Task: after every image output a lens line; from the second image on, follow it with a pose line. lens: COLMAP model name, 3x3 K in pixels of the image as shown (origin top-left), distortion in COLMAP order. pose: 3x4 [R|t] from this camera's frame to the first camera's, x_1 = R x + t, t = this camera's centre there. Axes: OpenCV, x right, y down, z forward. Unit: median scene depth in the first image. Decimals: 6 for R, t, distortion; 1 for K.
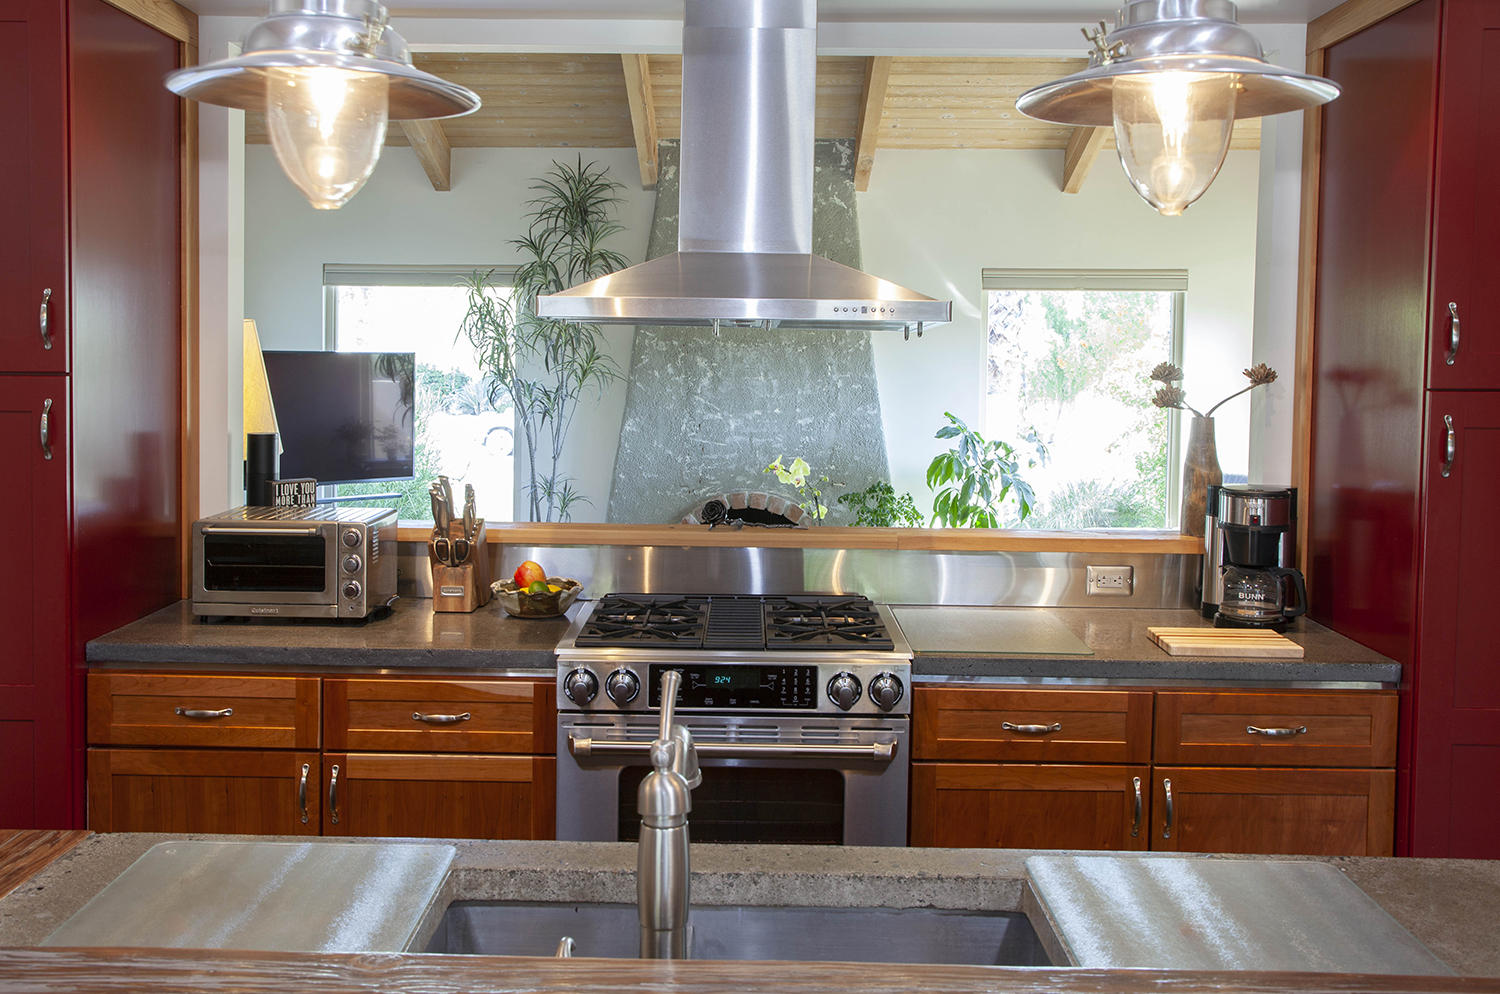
lens RADIAL K [[1494.3, 0, 703.3], [0, 1494.3, 412.2], [0, 0, 1]] dist [-0.004388, 0.006555]
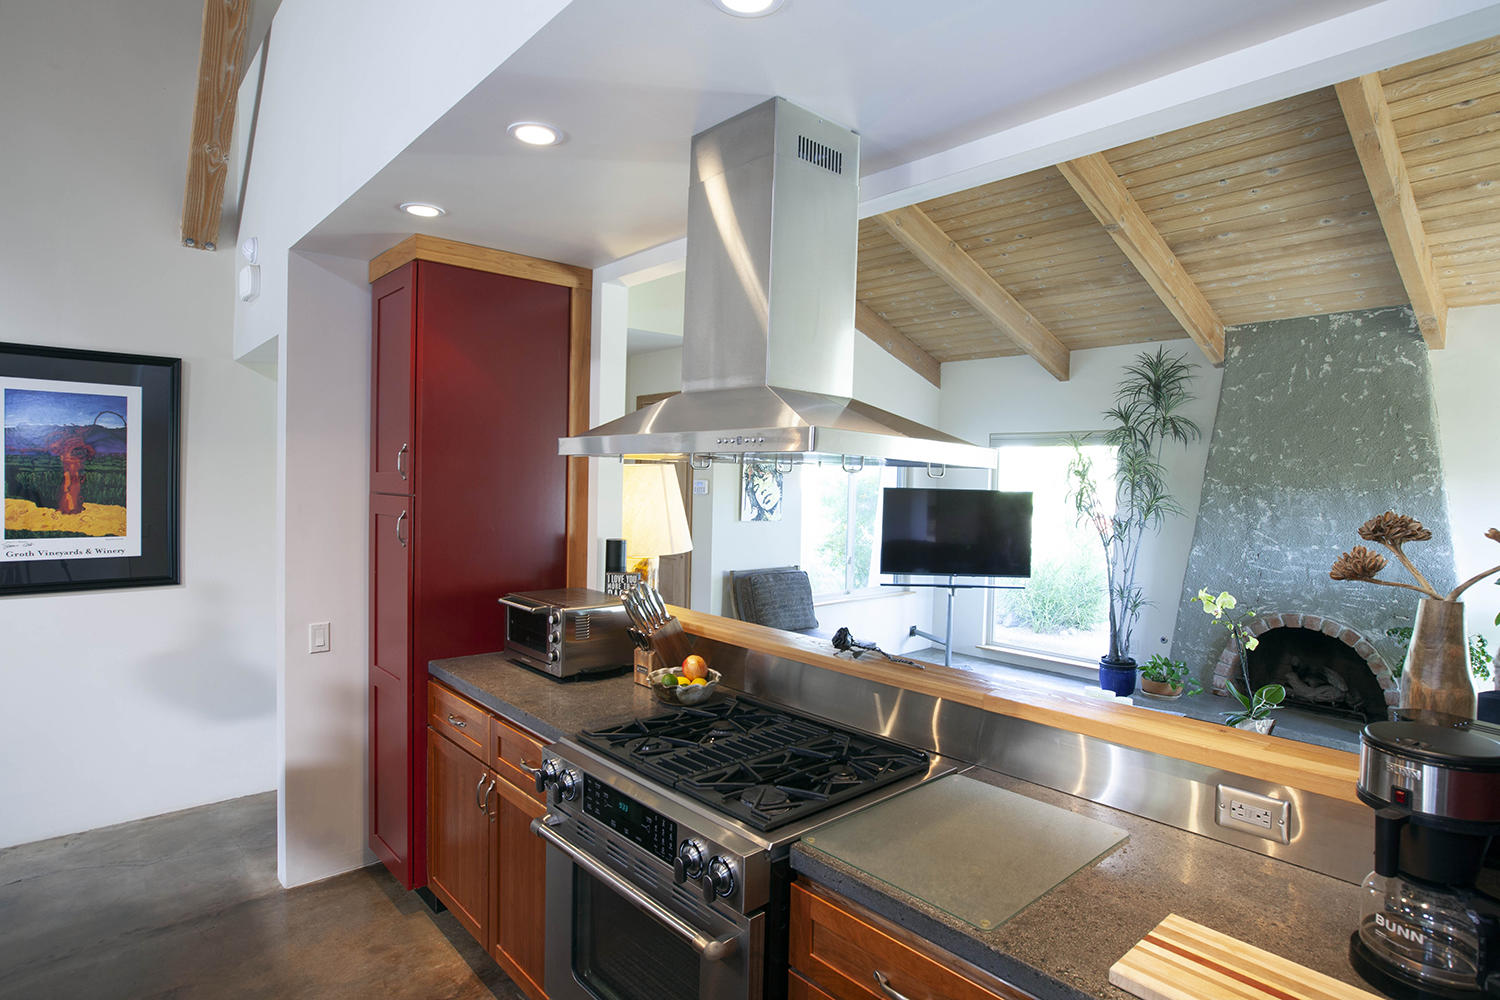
lens RADIAL K [[791.1, 0, 752.7], [0, 791.1, 497.7], [0, 0, 1]] dist [-0.040216, 0.025118]
pose [[0.692898, 0.020765, -0.720737, 0.174939], [-0.044639, 0.998903, -0.014135, -0.010629], [0.719653, 0.041968, 0.693065, 0.262454]]
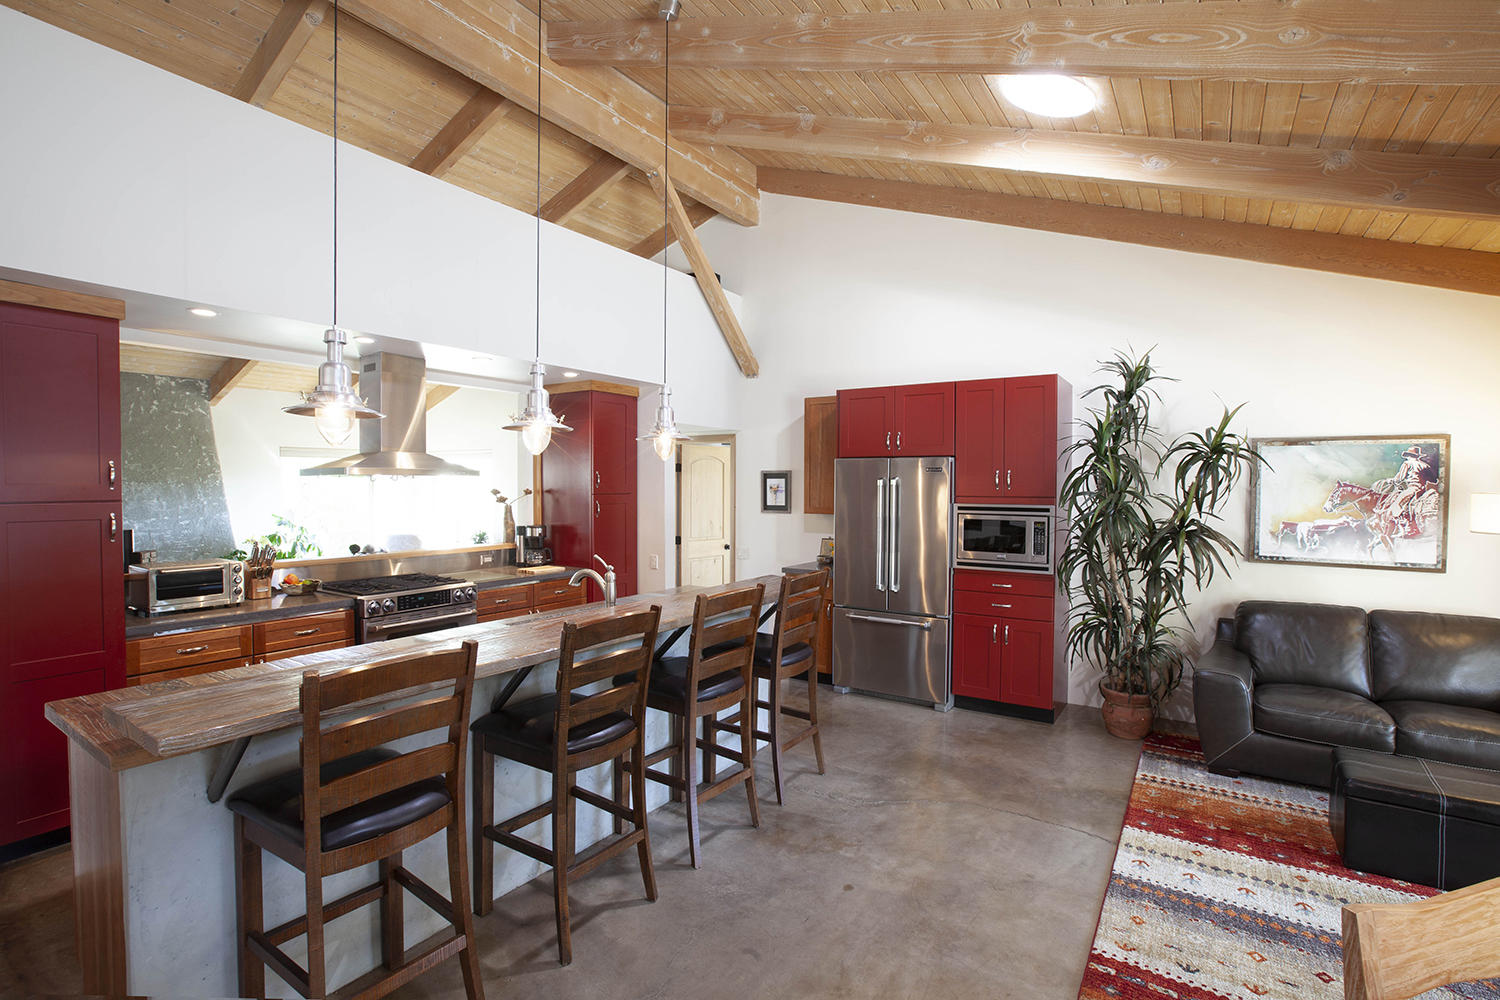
lens RADIAL K [[699.8, 0, 771.0], [0, 699.8, 504.0], [0, 0, 1]] dist [-0.052258, 0.020585]
pose [[0.516036, -0.033567, 0.855909, -0.300682], [0.041687, 0.999032, 0.014047, 0.001459], [-0.855552, 0.028431, 0.516936, -0.111335]]
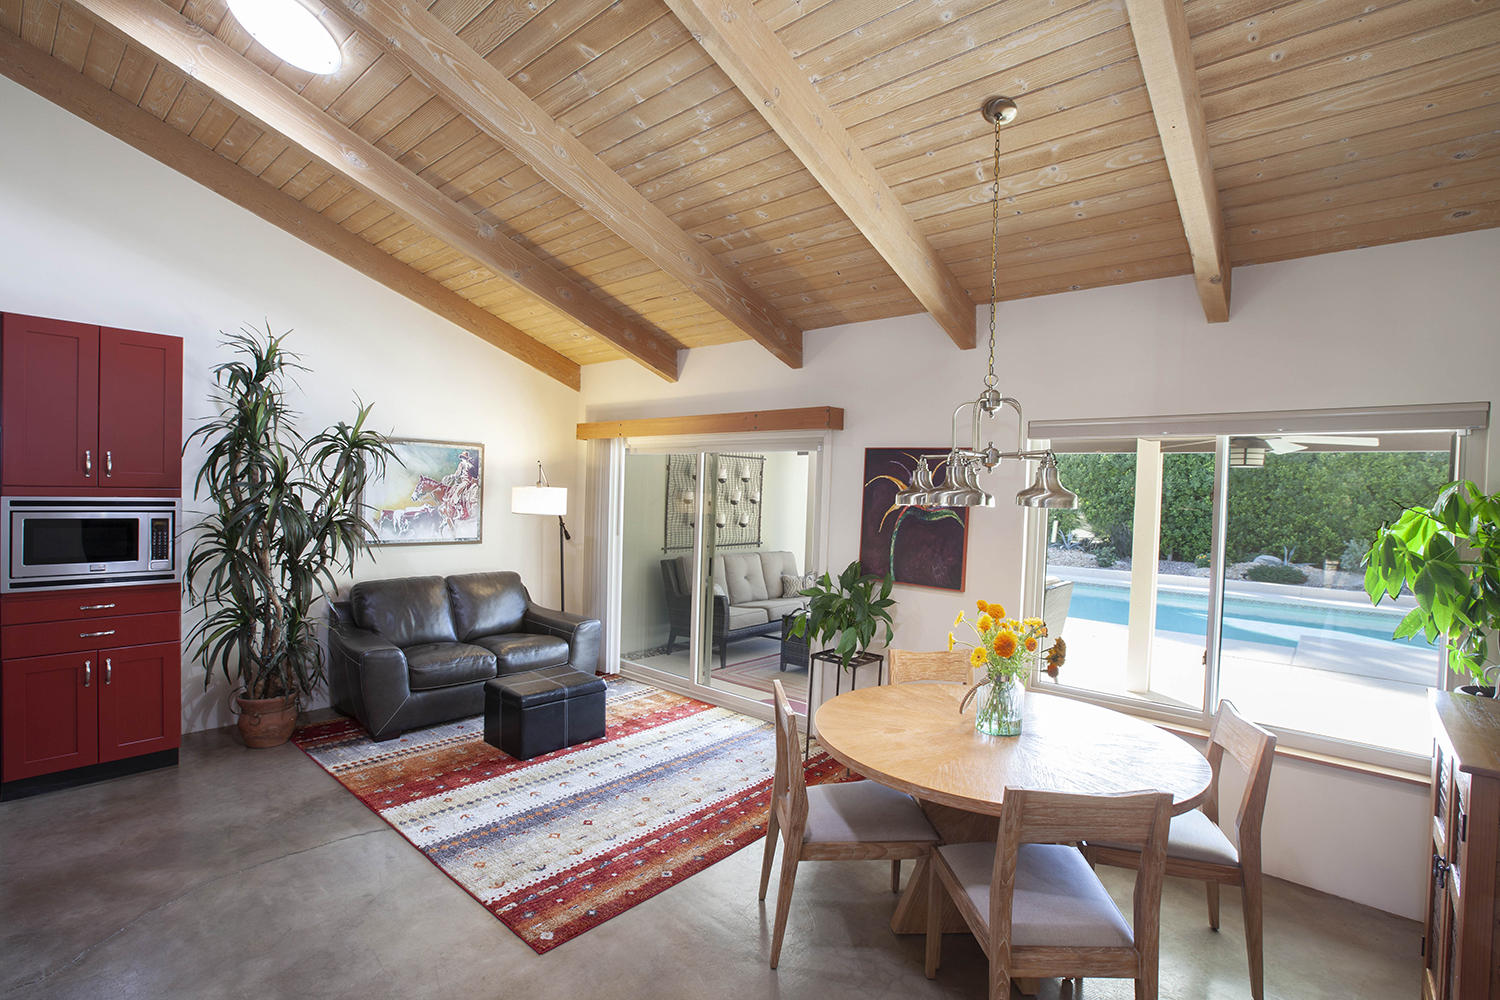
lens RADIAL K [[687.5, 0, 751.6], [0, 687.5, 504.4], [0, 0, 1]] dist [-0.056057, 0.019337]
pose [[-0.771814, -0.046758, 0.634127, -0.275265], [-0.008098, 0.997935, 0.063727, -0.006725], [-0.635797, 0.044050, -0.770598, 0.080694]]
